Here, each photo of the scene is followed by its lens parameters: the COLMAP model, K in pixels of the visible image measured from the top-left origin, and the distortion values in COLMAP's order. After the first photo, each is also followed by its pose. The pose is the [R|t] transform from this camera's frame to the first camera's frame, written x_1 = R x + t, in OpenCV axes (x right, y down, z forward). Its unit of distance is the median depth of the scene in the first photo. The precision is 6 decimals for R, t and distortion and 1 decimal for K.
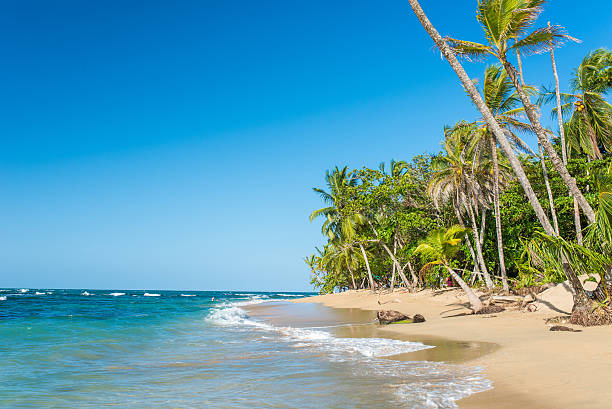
lens RADIAL K [[556.8, 0, 307.2], [0, 556.8, 201.3], [0, 0, 1]] dist [-0.036379, 0.000000]
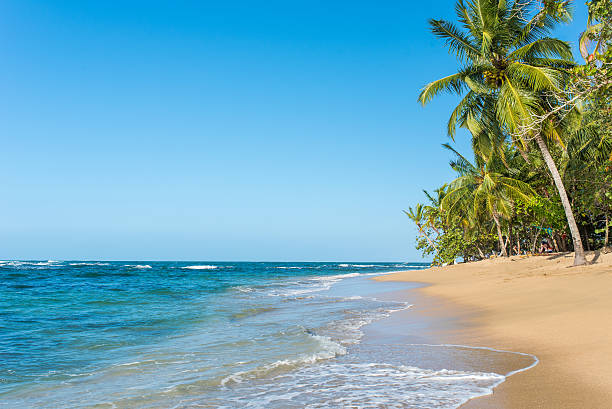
lens RADIAL K [[560.3, 0, 308.3], [0, 560.3, 204.9], [0, 0, 1]] dist [0.008393, 0.002464]
pose [[0.985280, -0.017859, -0.170014, -0.015039], [0.027307, 0.998200, 0.053398, 0.141753], [0.168754, -0.057255, 0.983994, 0.823479]]
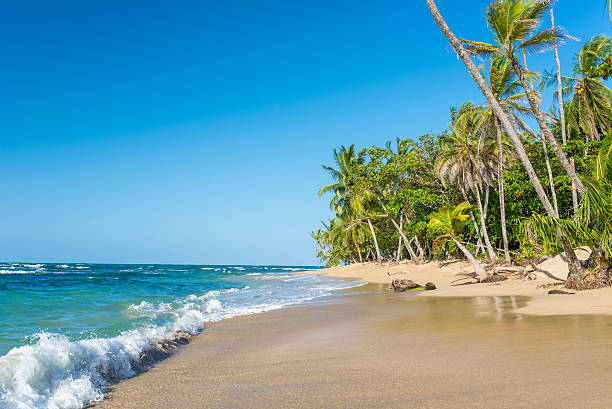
lens RADIAL K [[556.8, 0, 303.7], [0, 556.8, 203.7], [0, 0, 1]] dist [-0.036379, 0.000000]
pose [[0.999985, -0.002725, -0.004837, -0.030524], [0.002965, 0.998721, 0.050467, -0.007415], [0.004693, -0.050480, 0.998714, -0.068914]]
